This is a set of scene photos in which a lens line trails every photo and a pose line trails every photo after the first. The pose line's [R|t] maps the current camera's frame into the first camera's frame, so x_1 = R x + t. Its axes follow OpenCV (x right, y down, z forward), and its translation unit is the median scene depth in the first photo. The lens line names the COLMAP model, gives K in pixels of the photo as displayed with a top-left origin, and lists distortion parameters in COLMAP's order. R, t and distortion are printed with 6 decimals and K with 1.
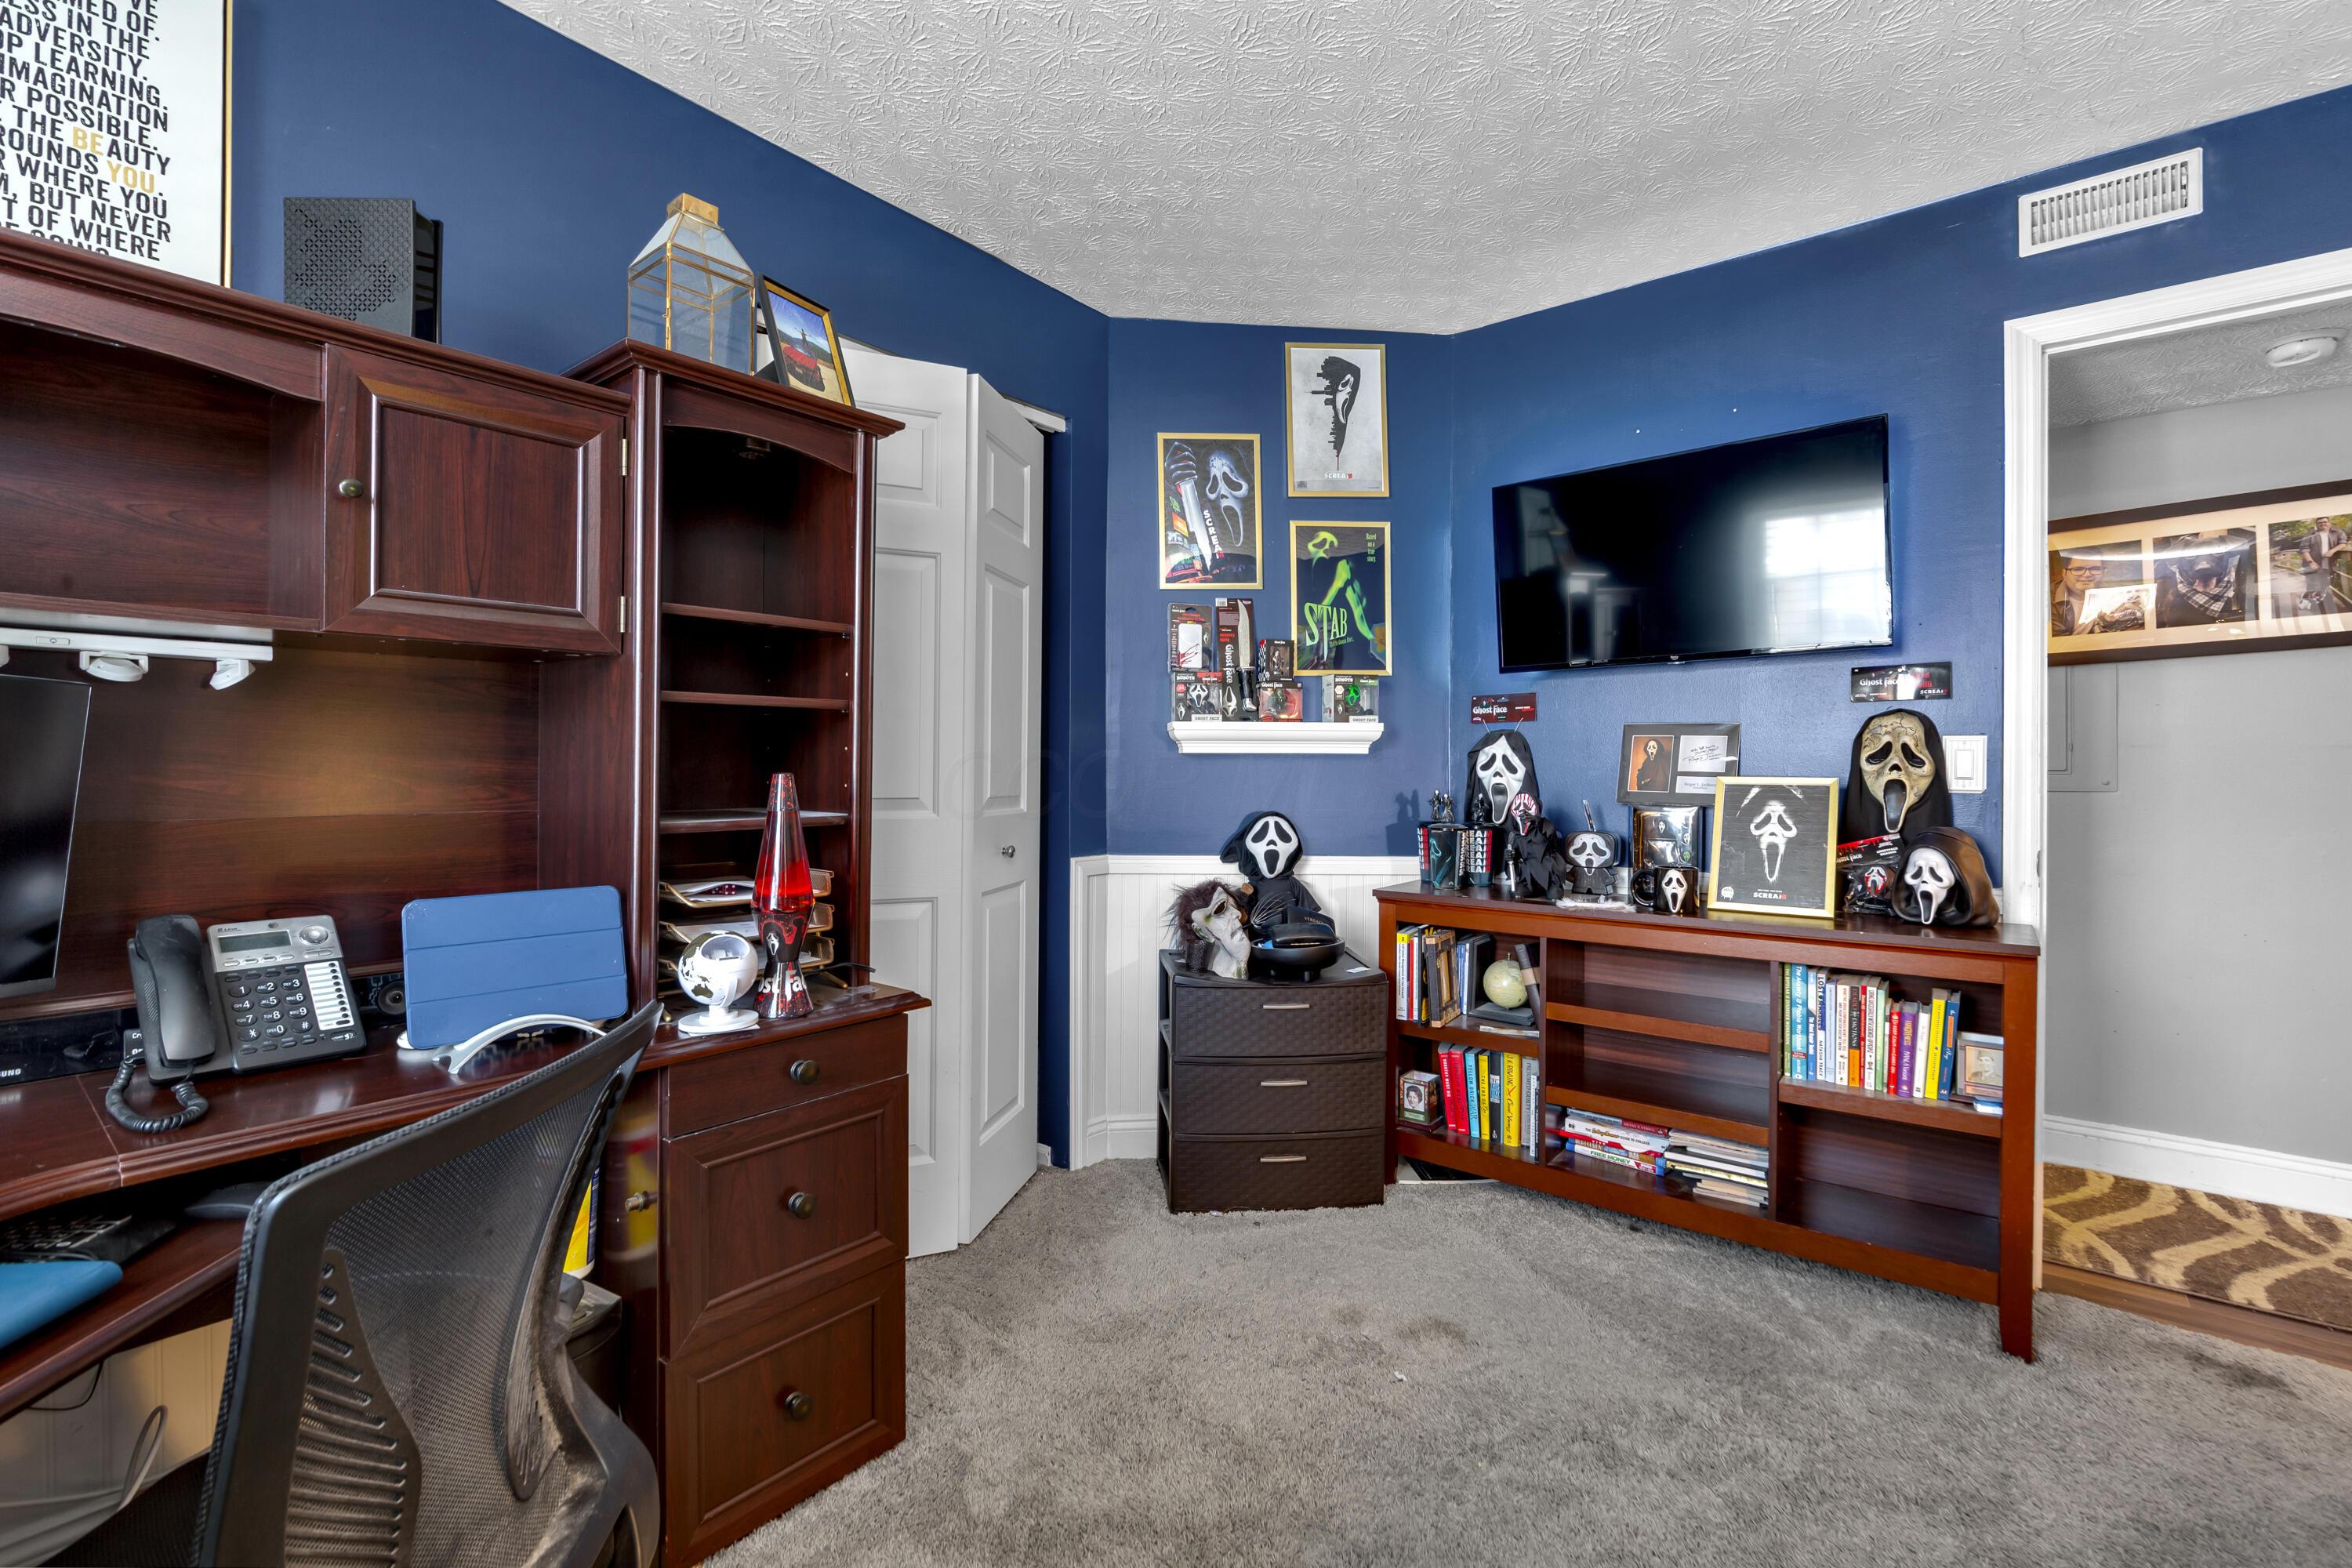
lens RADIAL K [[1080.8, 0, 1065.8], [0, 1080.8, 757.6], [0, 0, 1]] dist [0.004581, 0.000077]
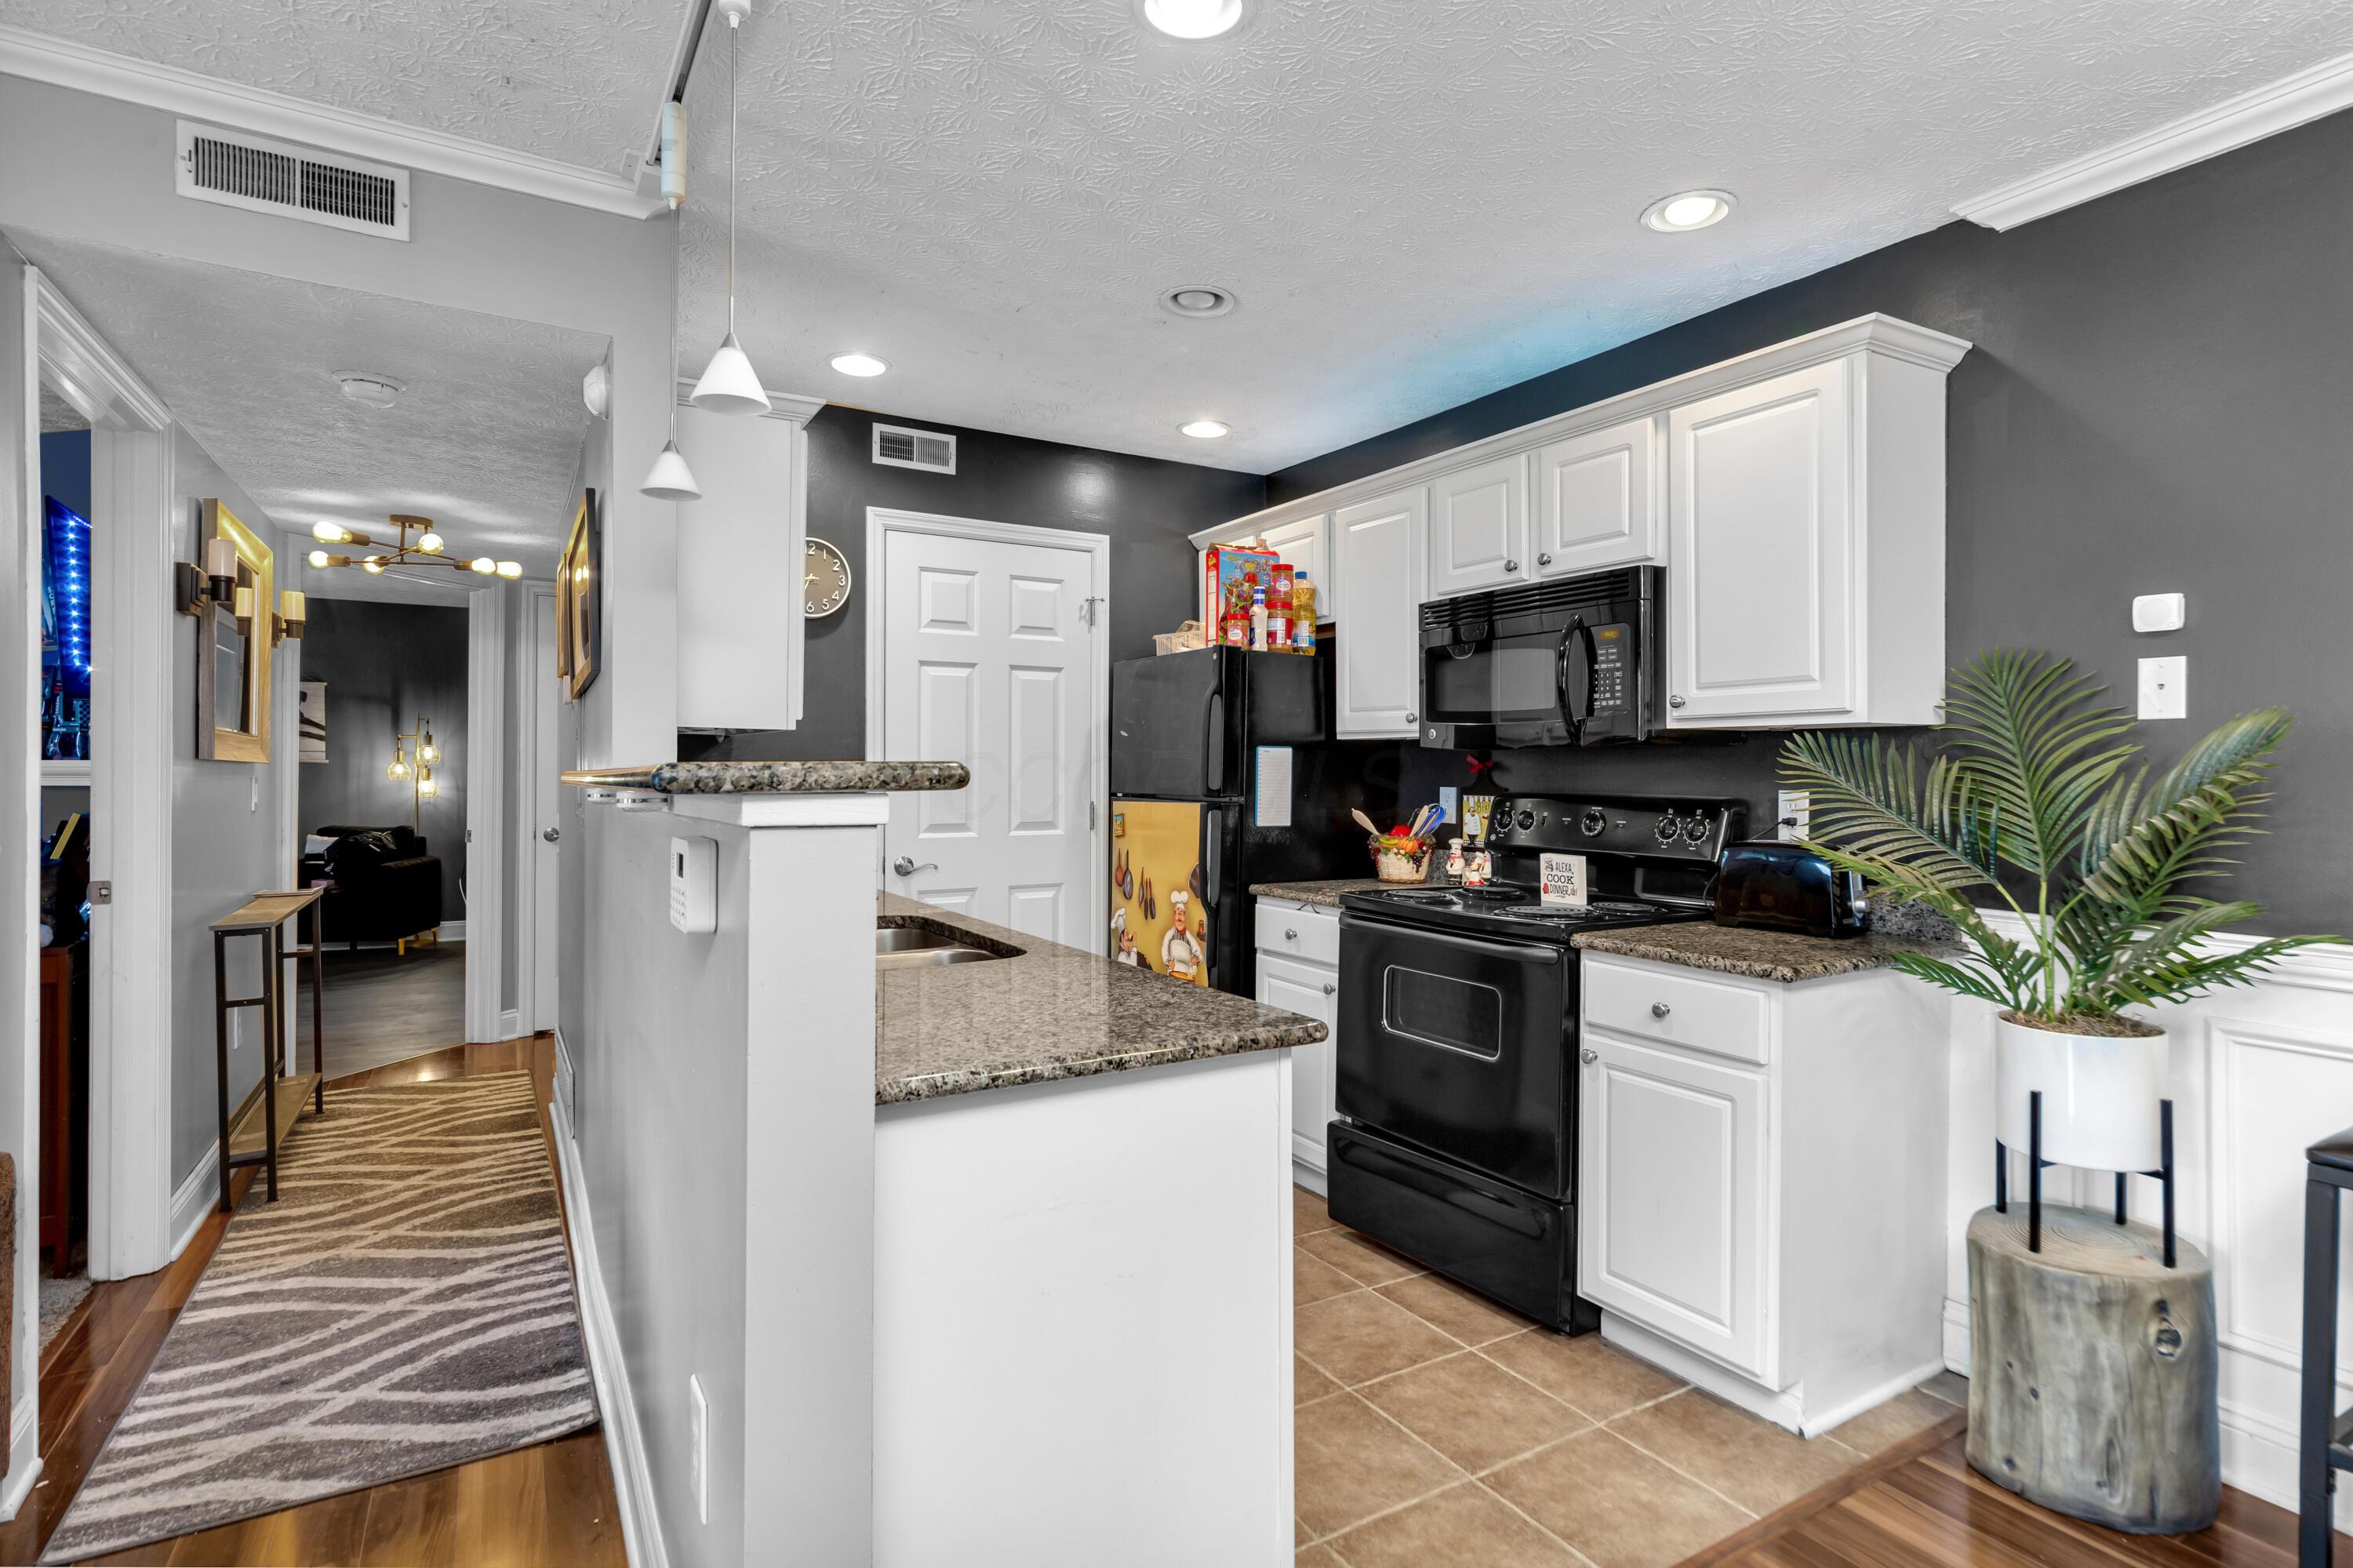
lens RADIAL K [[1150.3, 0, 1177.9], [0, 1150.3, 769.7], [0, 0, 1]] dist [-0.005340, 0.004139]
pose [[0.931650, 0.001265, -0.363355, 1.971415], [0.004677, 0.999869, 0.015473, -0.035449], [0.363328, -0.016115, 0.931522, 0.267282]]
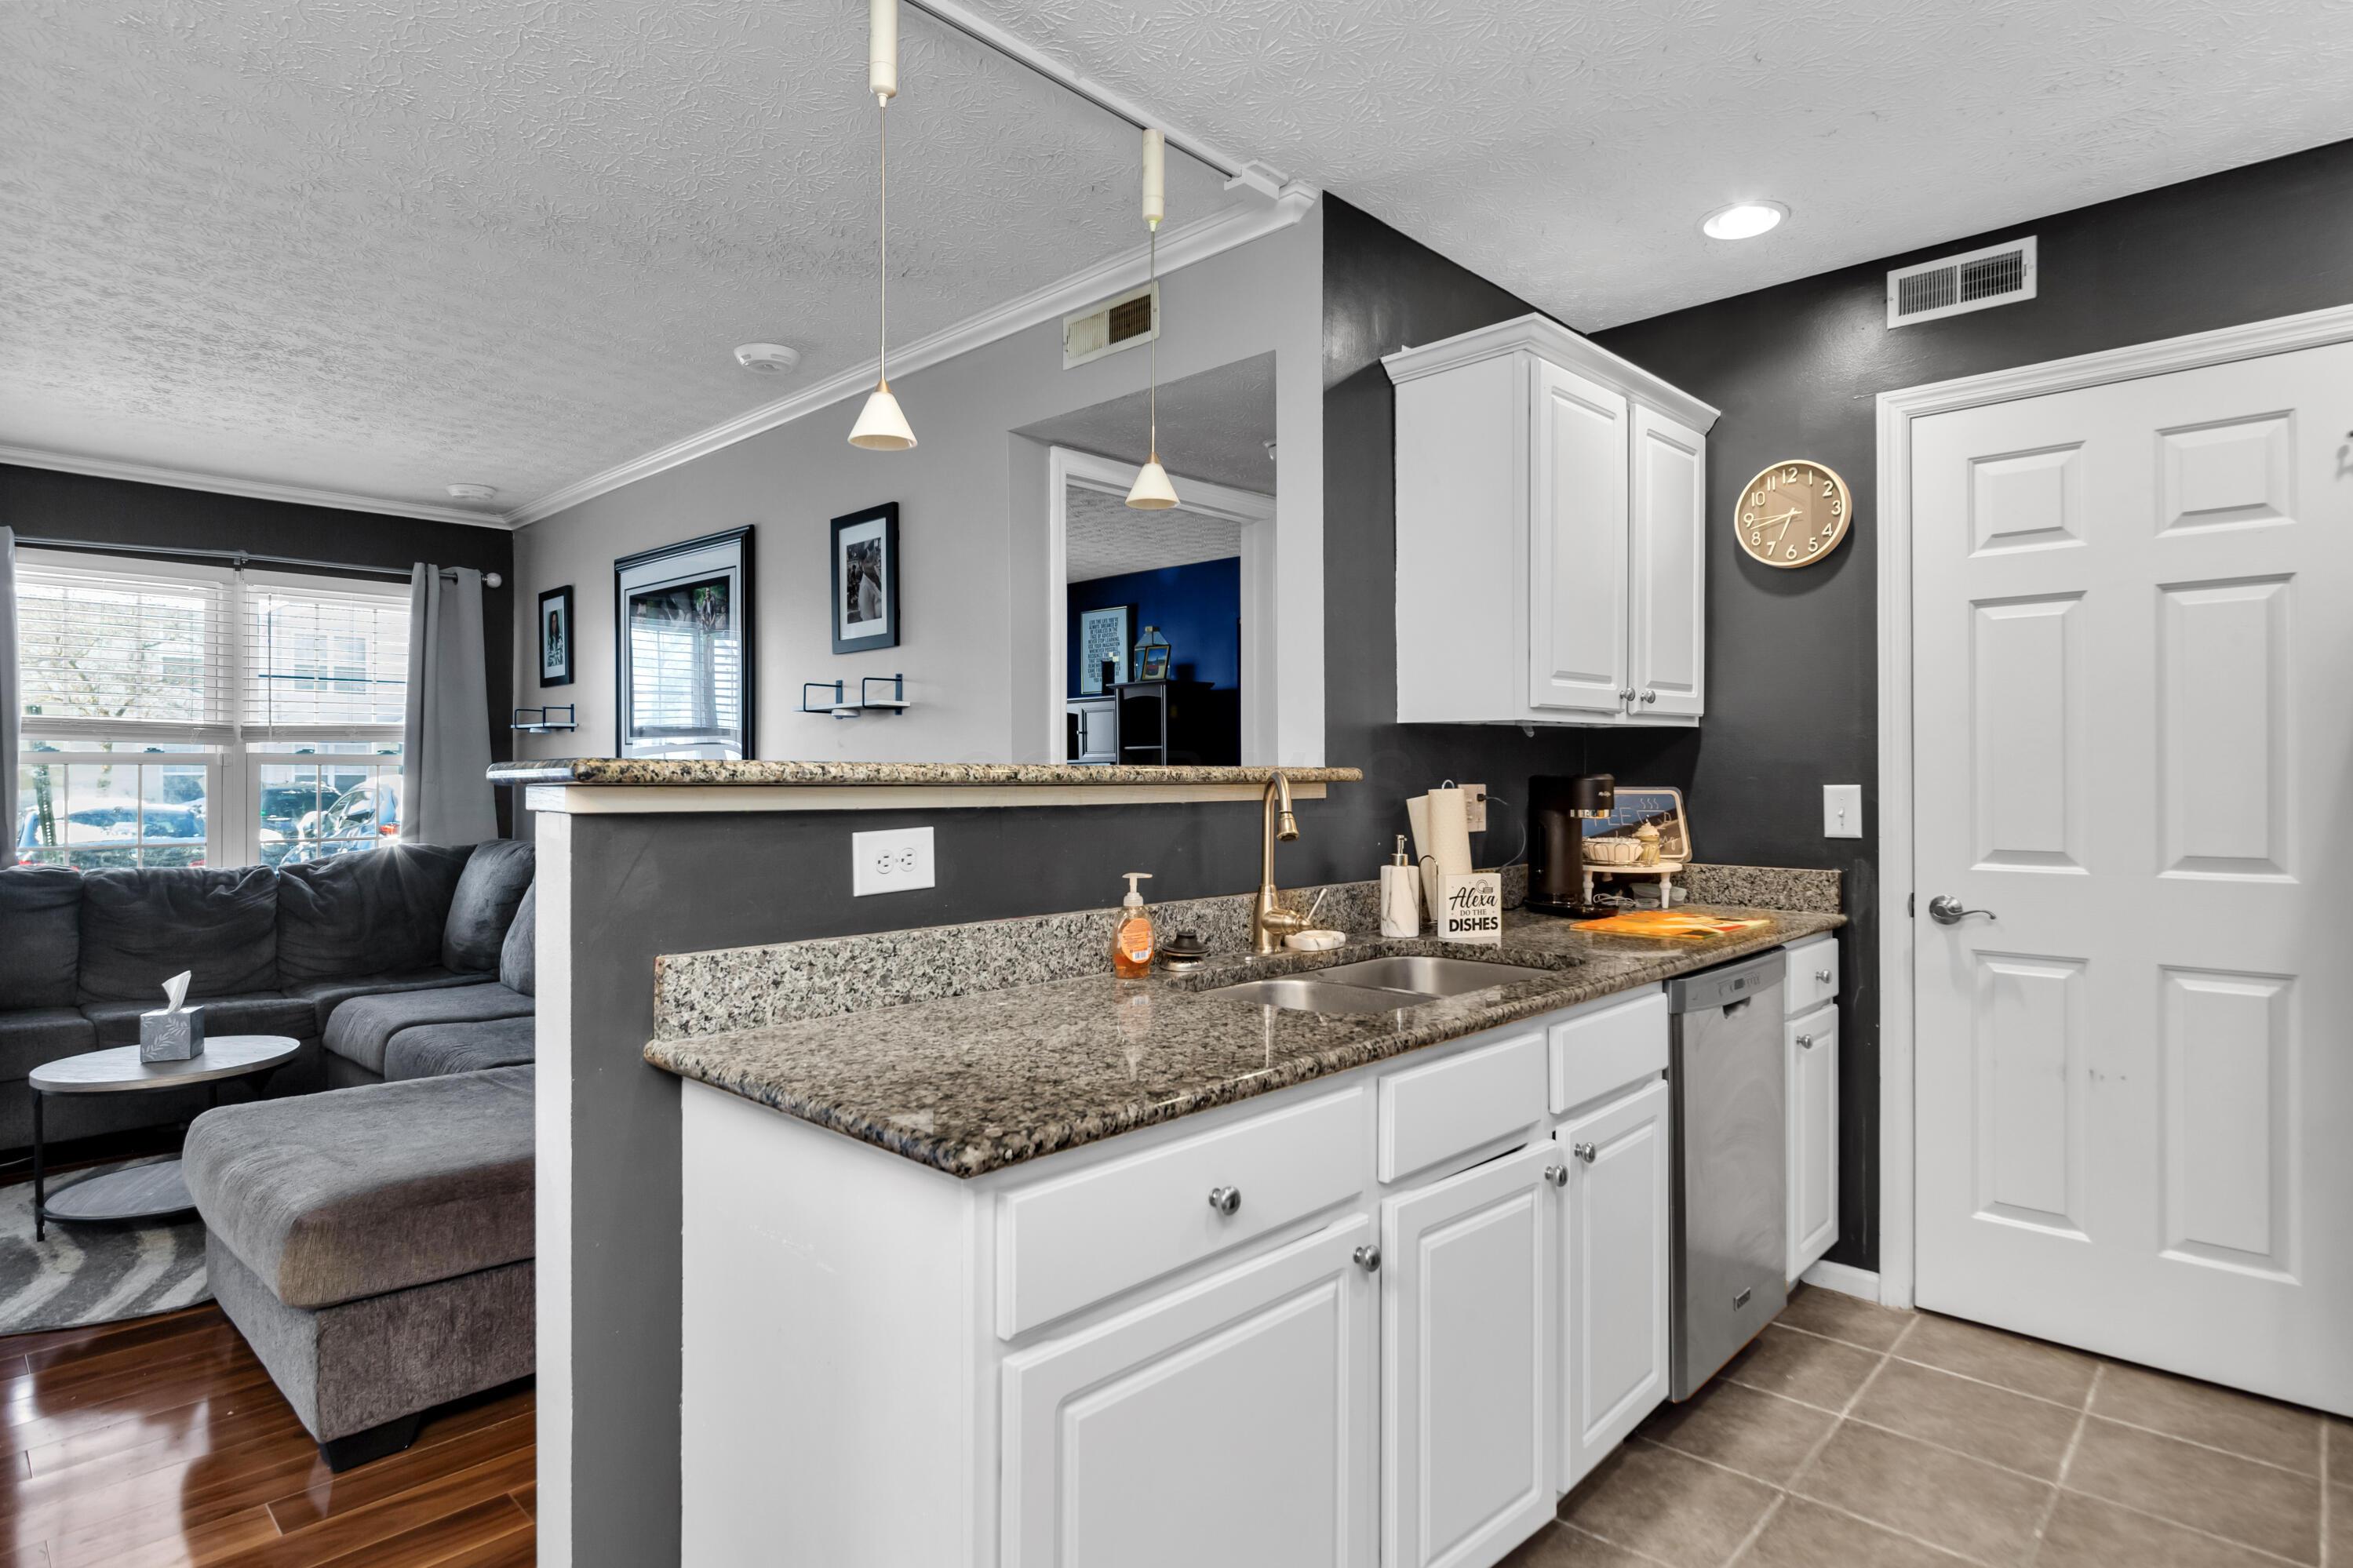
lens RADIAL K [[1227.7, 0, 1181.5], [0, 1227.7, 771.1], [0, 0, 1]] dist [0.001130, -0.002557]
pose [[-0.095149, -0.002968, -0.995459, 2.209348], [0.019868, 0.999791, -0.004880, -0.018905], [0.995265, -0.020242, -0.095070, 0.911984]]
